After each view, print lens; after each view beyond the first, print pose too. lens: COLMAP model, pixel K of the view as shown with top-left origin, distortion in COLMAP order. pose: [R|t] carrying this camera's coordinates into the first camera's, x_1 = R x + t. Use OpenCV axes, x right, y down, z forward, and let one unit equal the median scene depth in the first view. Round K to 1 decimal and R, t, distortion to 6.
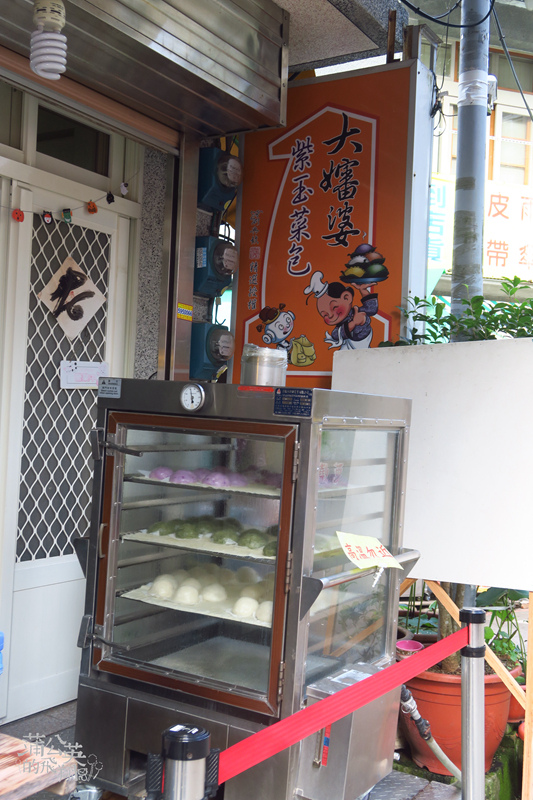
lens RADIAL K [[926.9, 0, 265.6], [0, 926.9, 401.7], [0, 0, 1]] dist [0.009836, 0.000000]
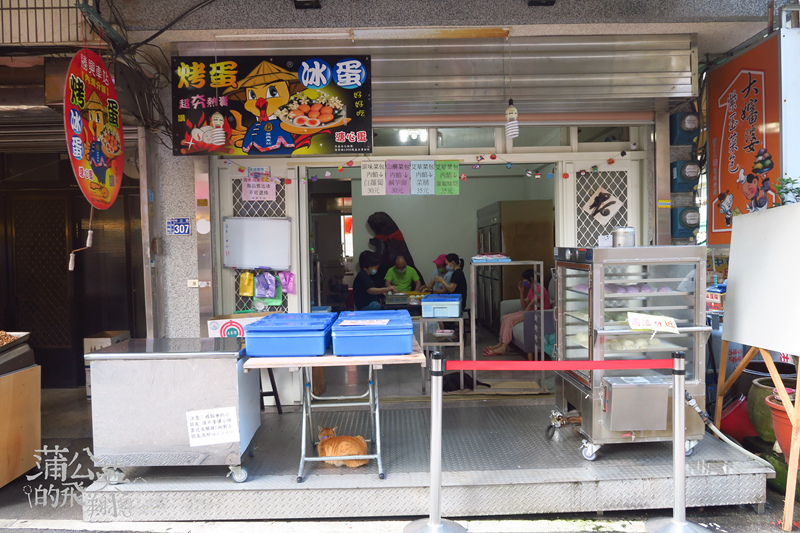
lens RADIAL K [[557.1, 0, 400.0], [0, 557.1, 264.7], [0, 0, 1]] dist [-0.005002, 0.000189]
pose [[0.533085, -0.040171, -0.845107, 0.606007], [0.063267, 0.997968, -0.007528, 0.003276], [0.843693, -0.049455, 0.534544, -0.085655]]
